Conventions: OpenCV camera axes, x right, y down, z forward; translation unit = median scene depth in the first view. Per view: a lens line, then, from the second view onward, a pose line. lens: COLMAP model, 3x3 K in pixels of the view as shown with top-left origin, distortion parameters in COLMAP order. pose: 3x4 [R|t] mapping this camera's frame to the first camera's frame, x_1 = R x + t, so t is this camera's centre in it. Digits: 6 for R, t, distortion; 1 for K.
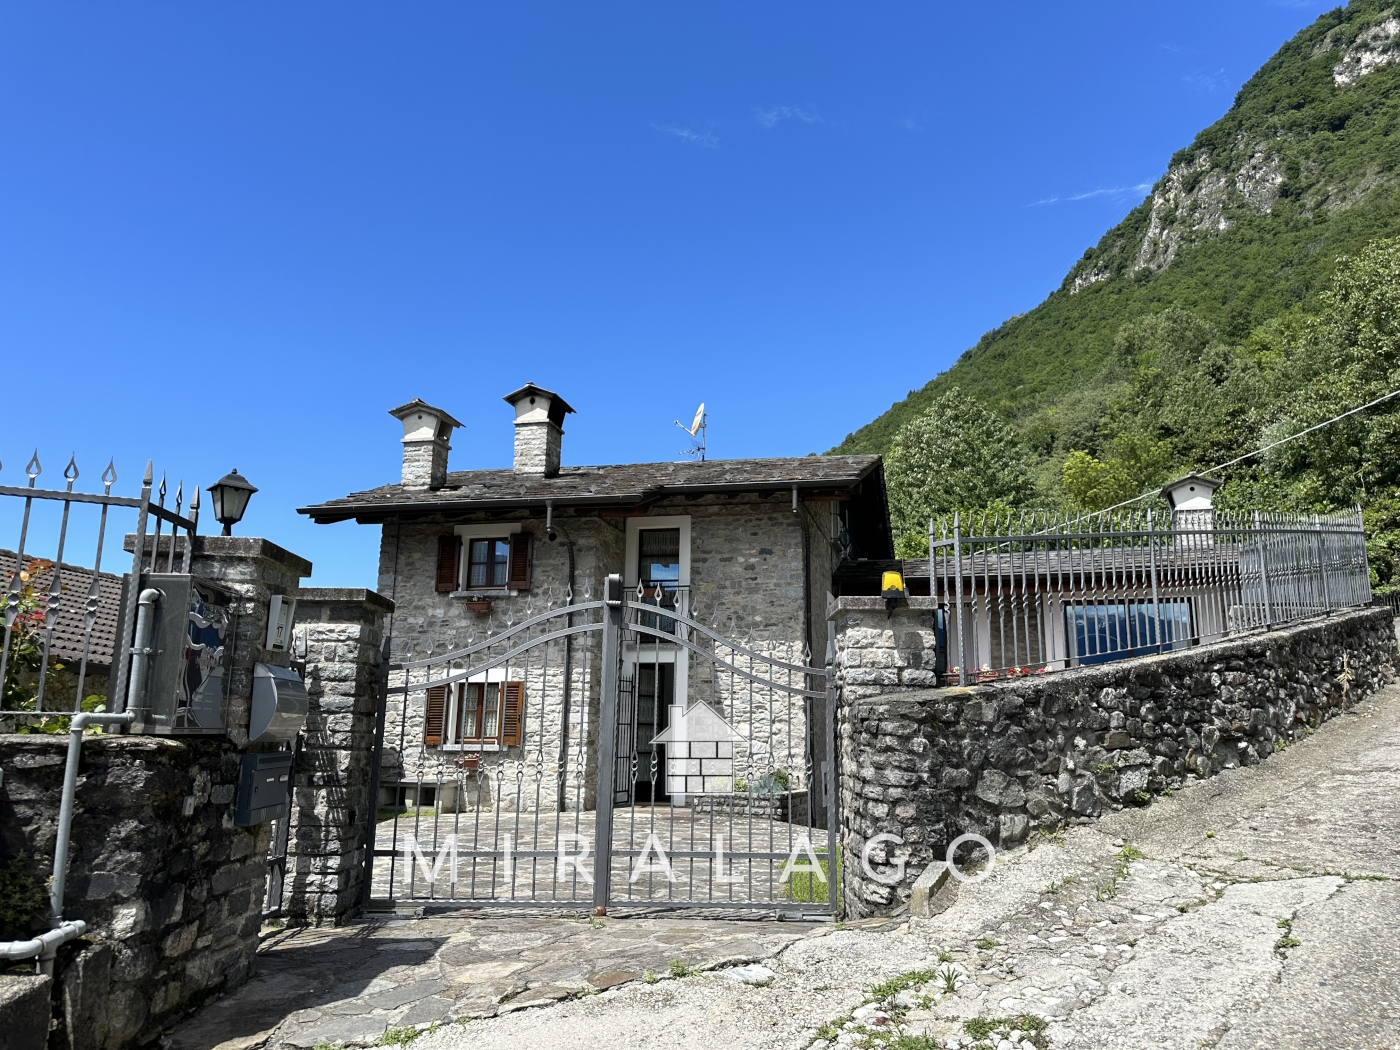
lens RADIAL K [[984.3, 0, 706.6], [0, 984.3, 525.0], [0, 0, 1]] dist [0.073091, -0.104127]
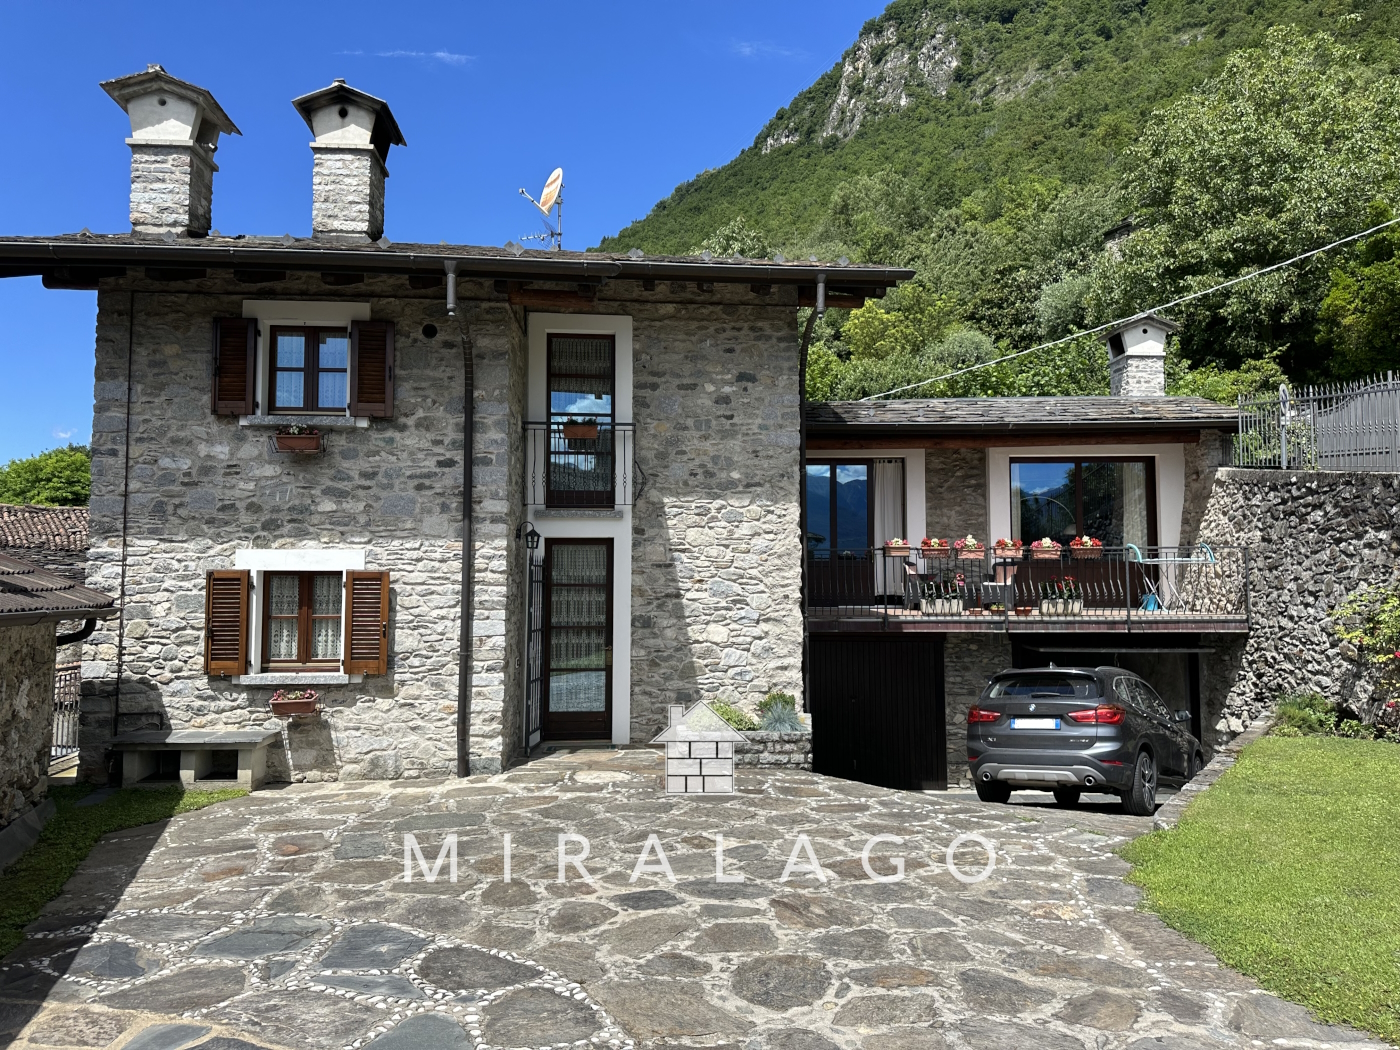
lens RADIAL K [[984.3, 0, 713.0], [0, 984.3, 531.3], [0, 0, 1]] dist [0.073091, -0.104127]
pose [[0.950152, 0.003203, 0.311770, -0.175270], [-0.052791, 0.987162, 0.150744, 0.031130], [-0.307285, -0.159688, 0.938124, 0.352006]]
